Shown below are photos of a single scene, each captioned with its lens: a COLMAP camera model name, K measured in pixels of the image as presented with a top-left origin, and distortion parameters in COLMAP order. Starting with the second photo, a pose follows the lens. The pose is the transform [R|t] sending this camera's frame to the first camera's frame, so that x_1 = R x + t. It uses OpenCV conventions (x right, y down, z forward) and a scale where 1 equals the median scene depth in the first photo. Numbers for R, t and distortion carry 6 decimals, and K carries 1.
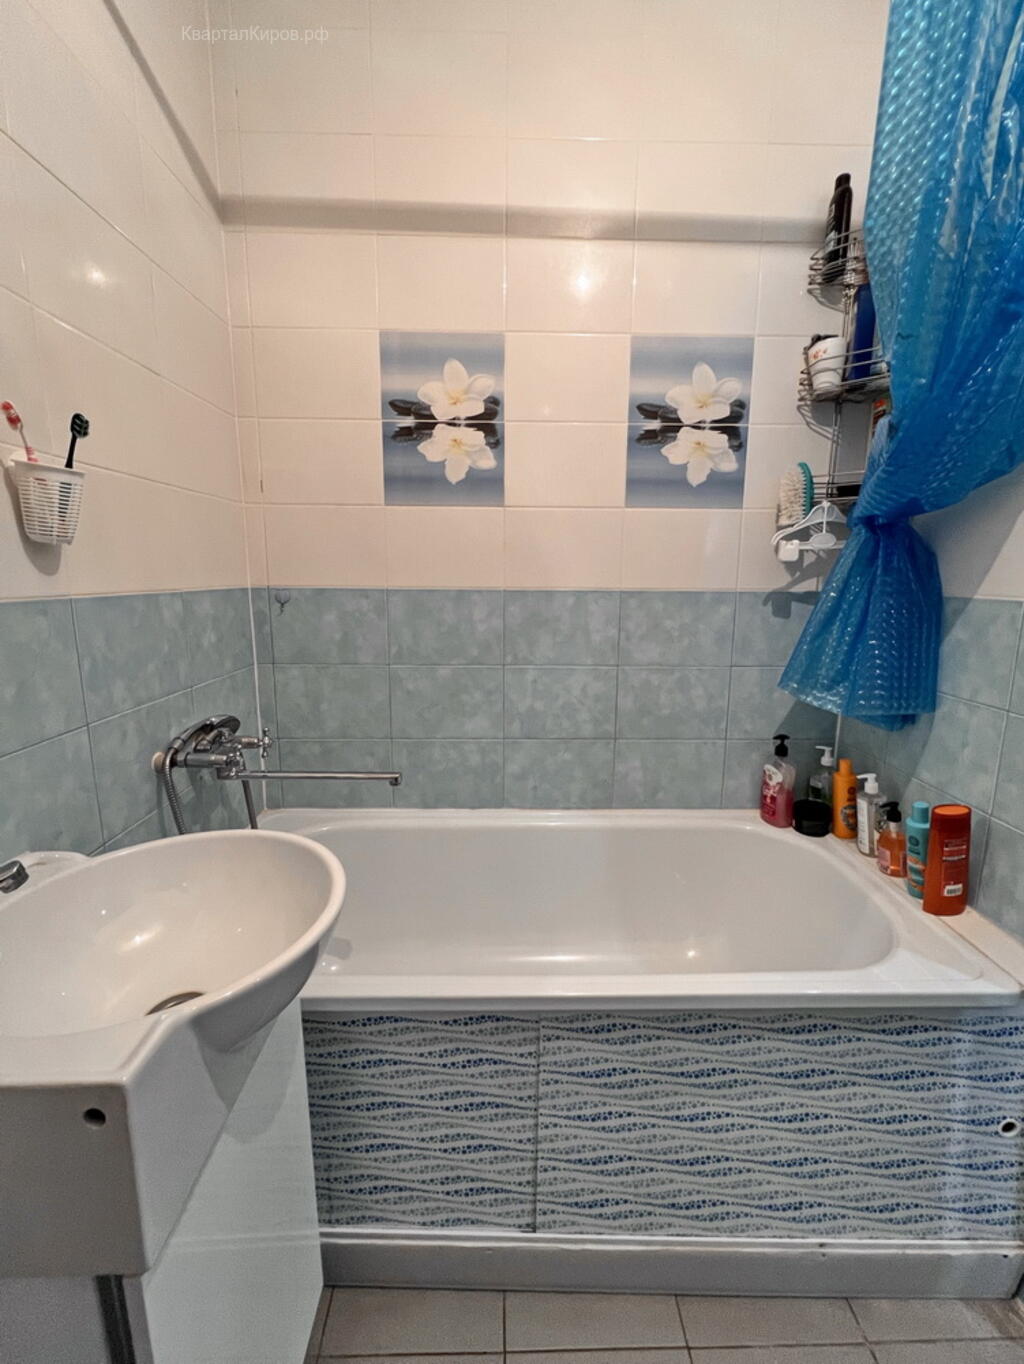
lens RADIAL K [[570.7, 0, 516.3], [0, 570.7, 673.7], [0, 0, 1]] dist [0.000471, 0.000006]
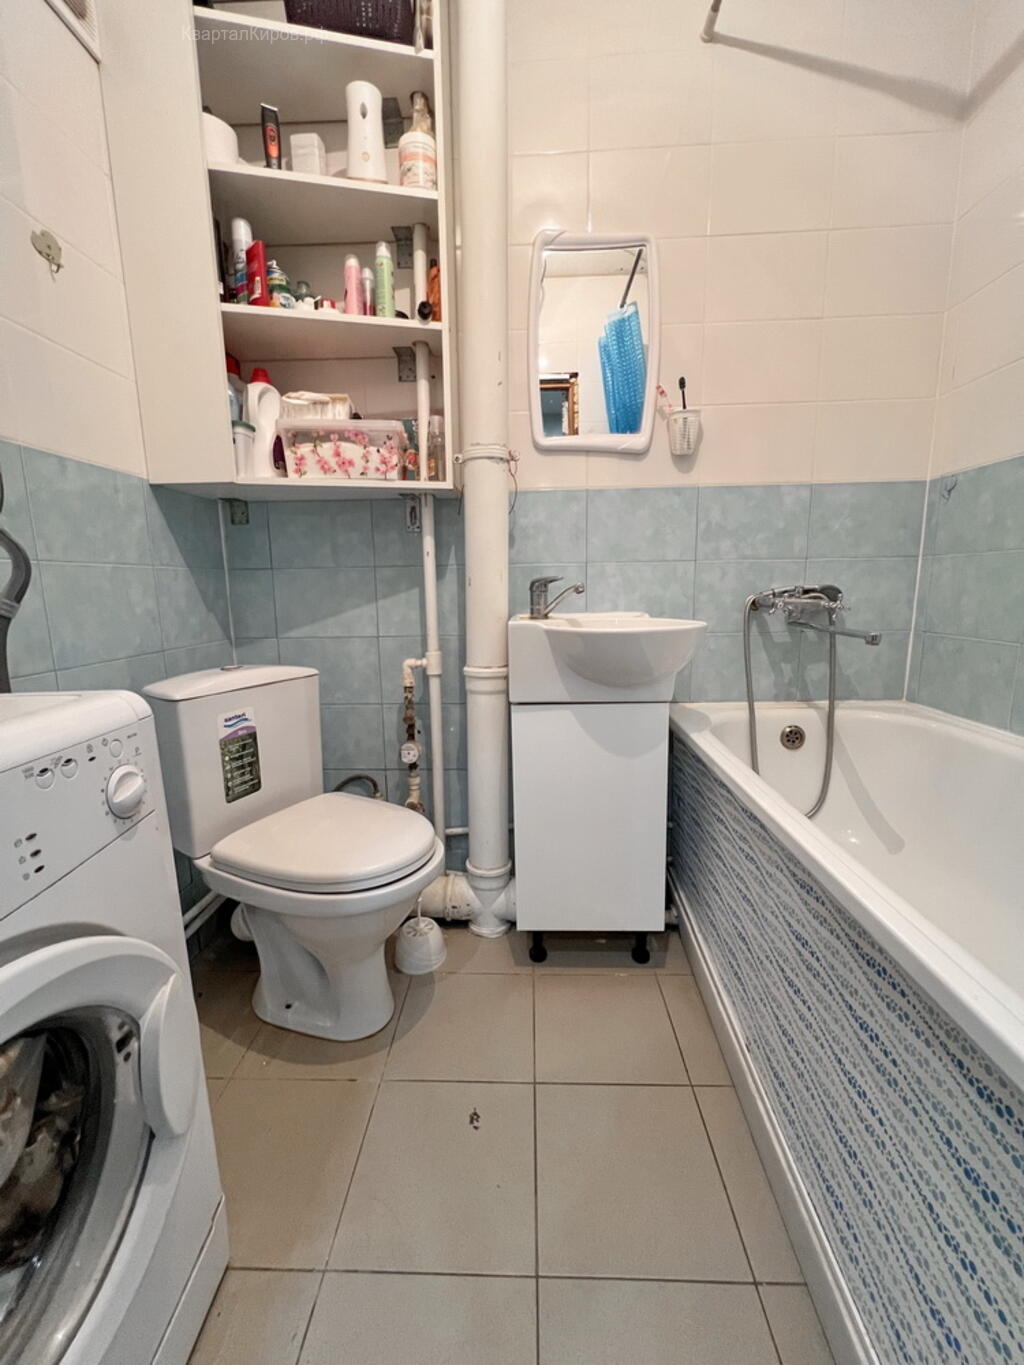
lens RADIAL K [[548.1, 0, 509.4], [0, 548.1, 679.1], [0, 0, 1]] dist [0.000201, 0.000335]
pose [[-0.055725, 0.165174, -0.984689, 0.653777], [-0.158683, 0.972221, 0.172063, 0.159038], [0.985756, 0.165842, -0.027967, 0.349594]]
